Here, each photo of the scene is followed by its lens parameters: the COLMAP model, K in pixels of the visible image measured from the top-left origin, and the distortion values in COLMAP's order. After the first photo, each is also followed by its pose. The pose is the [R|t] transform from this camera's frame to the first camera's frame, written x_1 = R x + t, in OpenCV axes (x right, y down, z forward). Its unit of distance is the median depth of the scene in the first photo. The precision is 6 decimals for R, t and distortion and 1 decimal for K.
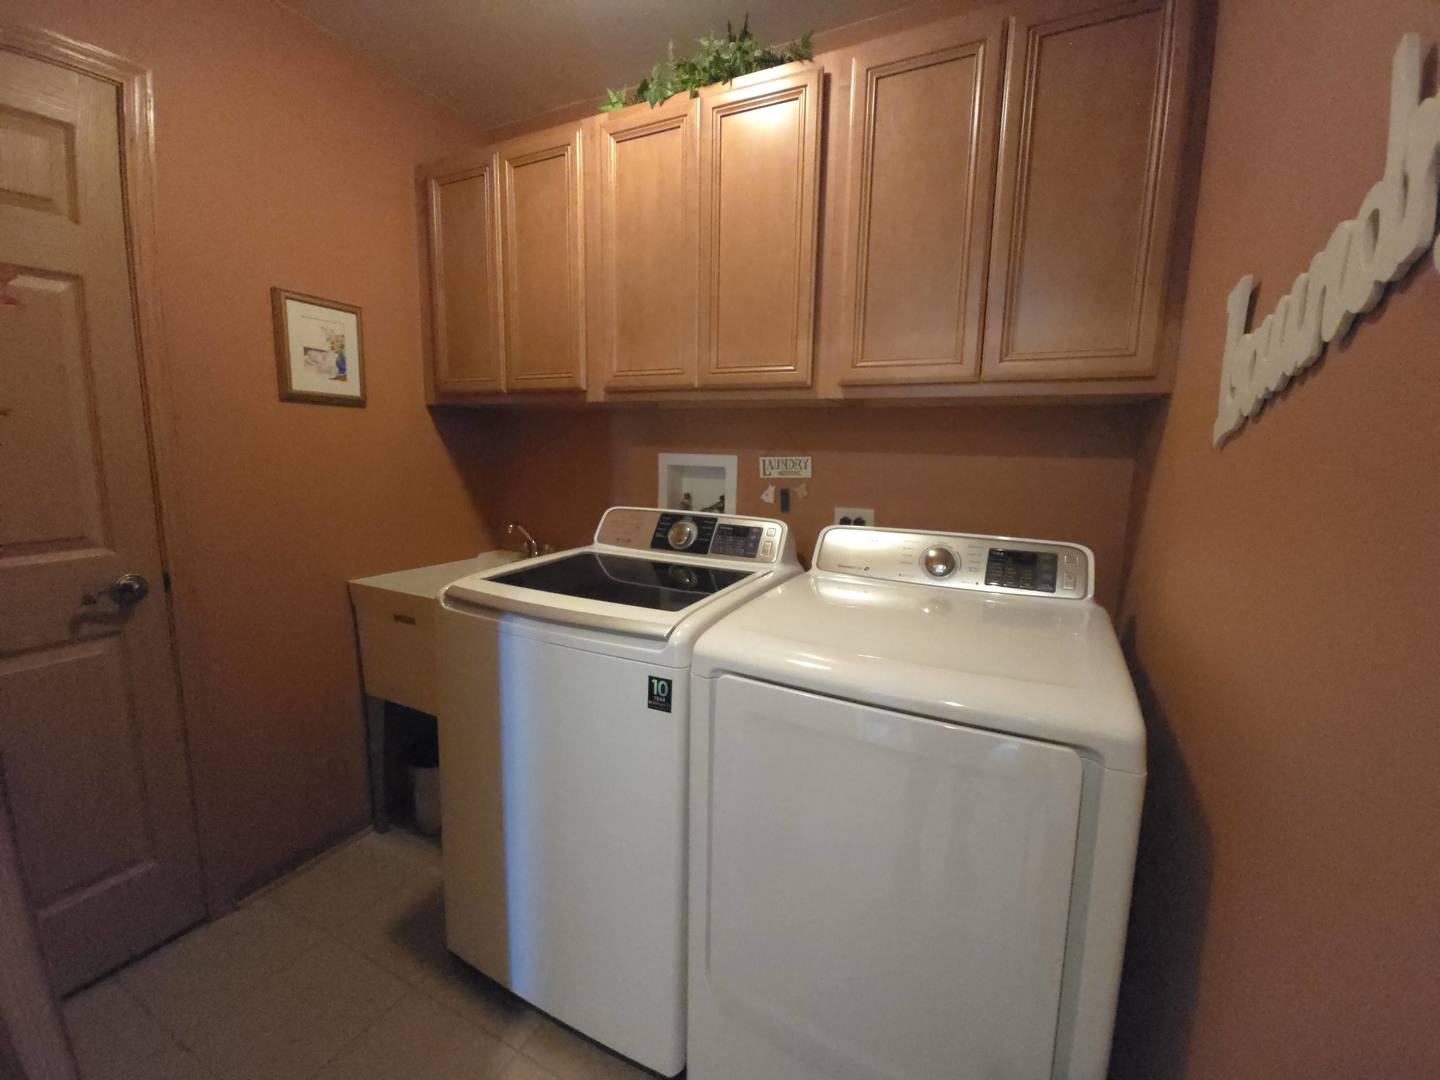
lens RADIAL K [[593.5, 0, 729.4], [0, 593.5, 532.9], [0, 0, 1]] dist [0.007516, -0.005862]
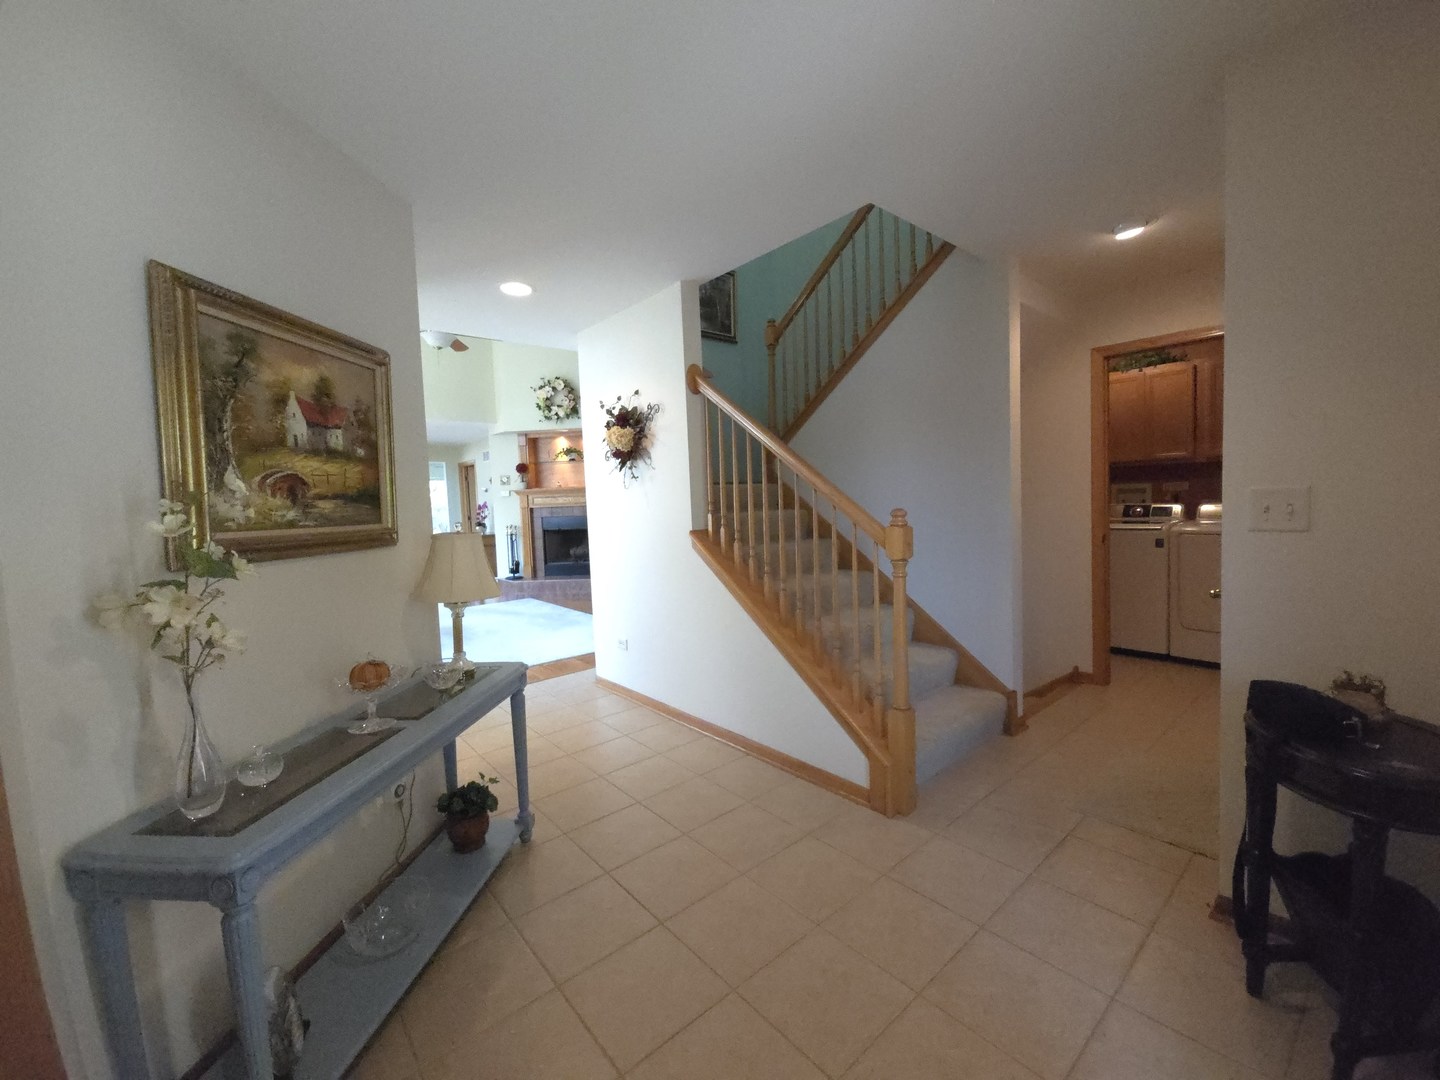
lens RADIAL K [[593.5, 0, 729.4], [0, 593.5, 532.9], [0, 0, 1]] dist [0.007516, -0.005862]
pose [[0.922375, -0.032091, -0.384959, -0.870930], [-0.000745, 0.996394, -0.084845, 0.386767], [0.386294, 0.078546, 0.919025, -2.635031]]
